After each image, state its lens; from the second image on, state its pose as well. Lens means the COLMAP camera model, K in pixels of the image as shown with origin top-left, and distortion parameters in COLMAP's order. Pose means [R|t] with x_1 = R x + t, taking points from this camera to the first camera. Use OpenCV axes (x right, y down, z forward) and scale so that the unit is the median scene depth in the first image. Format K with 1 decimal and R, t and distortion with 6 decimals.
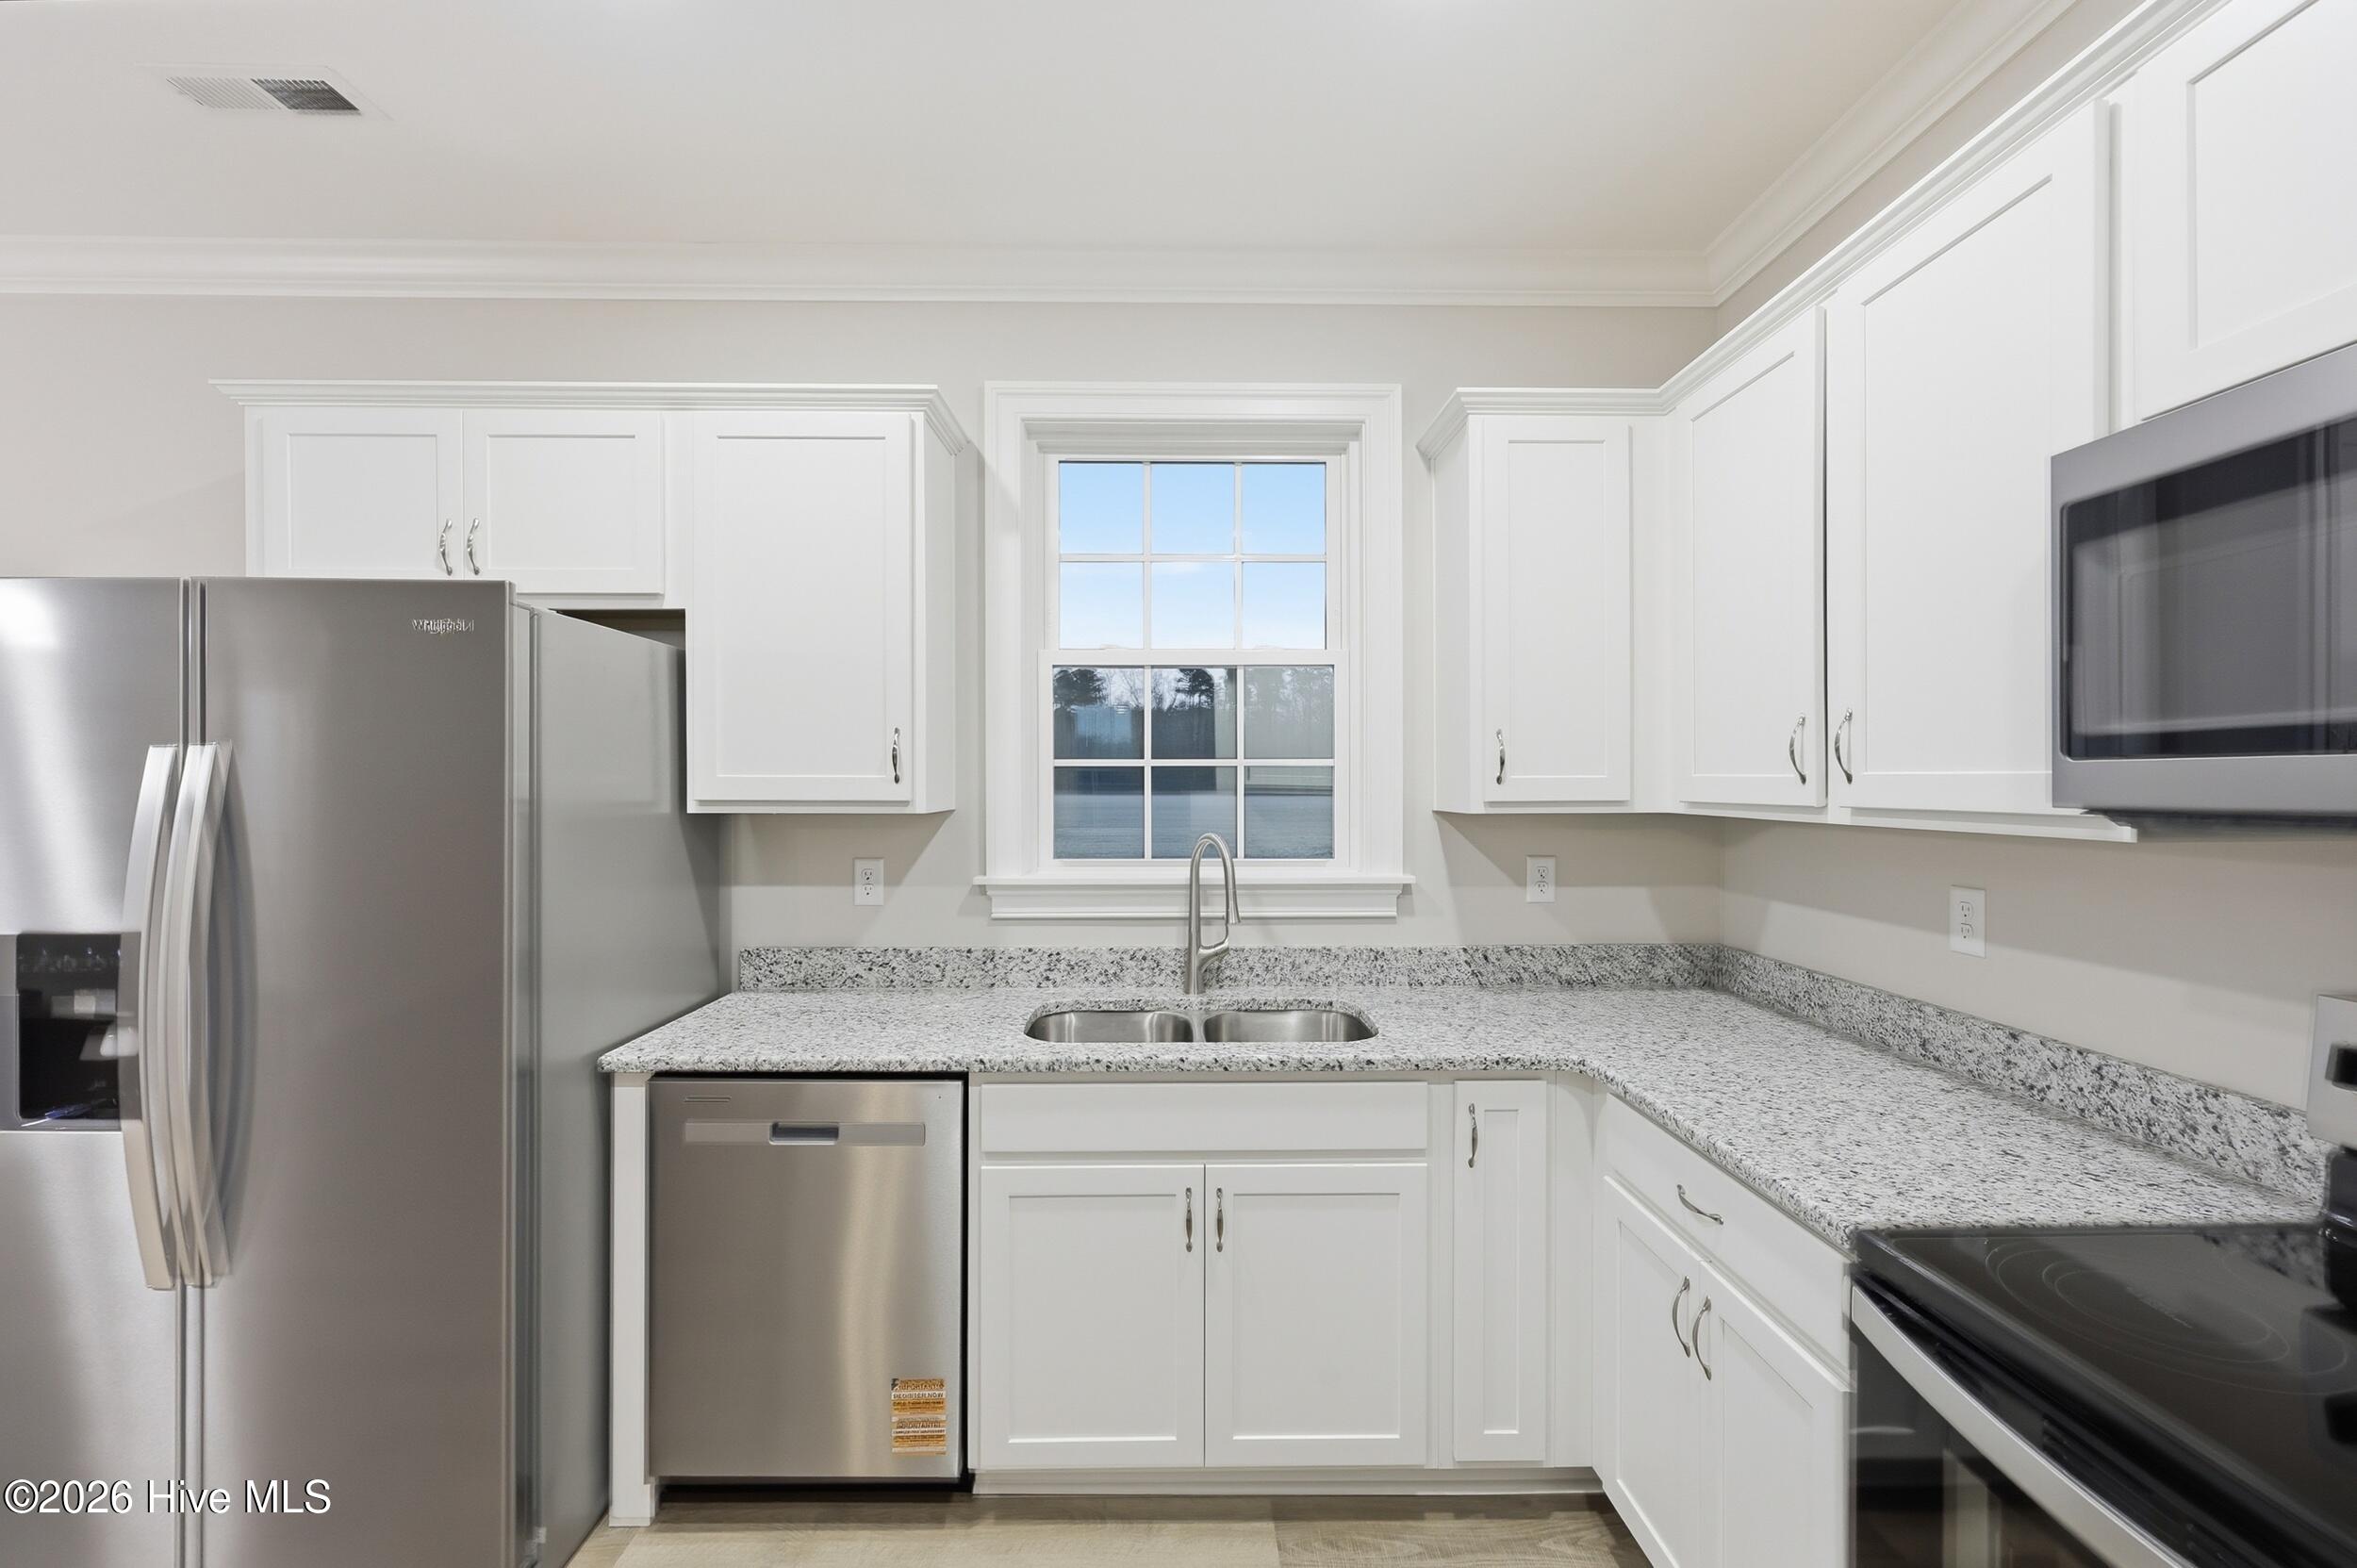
lens RADIAL K [[976.2, 0, 1171.2], [0, 976.2, 787.1], [0, 0, 1]] dist [0.000255, 0.000061]
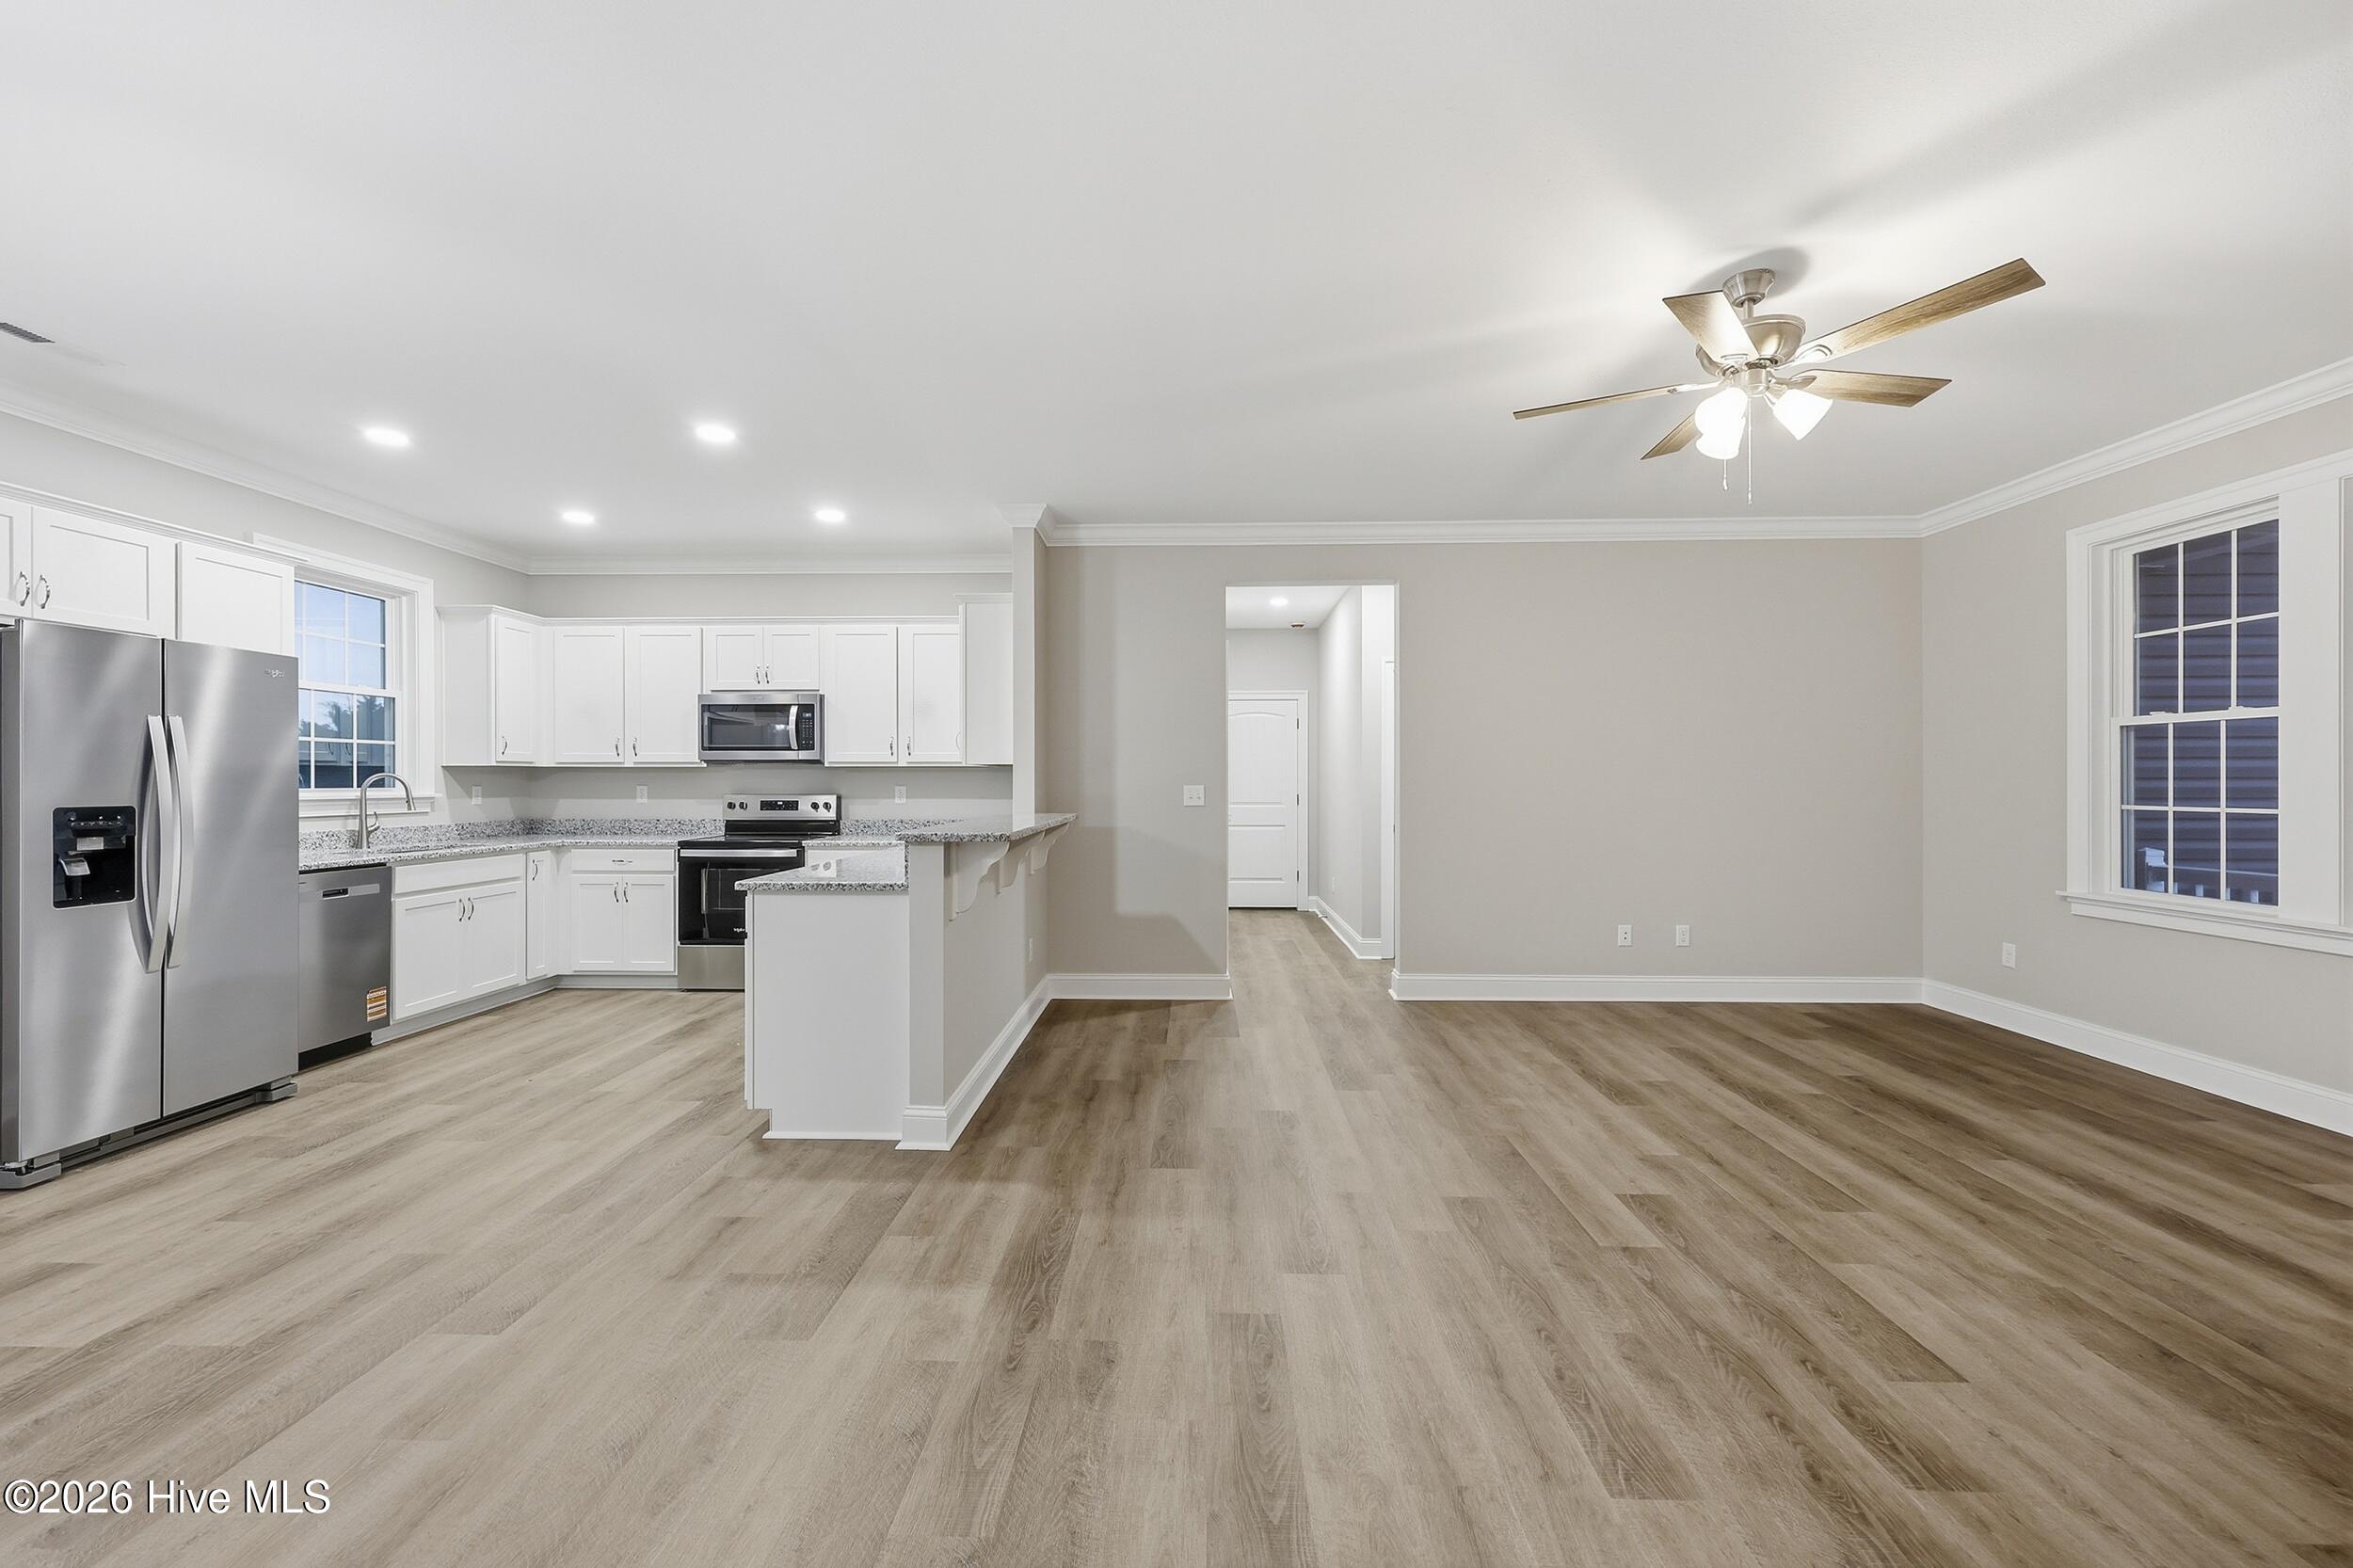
lens RADIAL K [[945.8, 0, 1170.6], [0, 945.8, 783.5], [0, 0, 1]] dist [-0.002178, -0.000050]
pose [[0.038089, -0.000907, 0.999274, -2.236846], [0.001883, 0.999998, 0.000836, 0.079985], [-0.999273, 0.001849, 0.038091, -0.952374]]
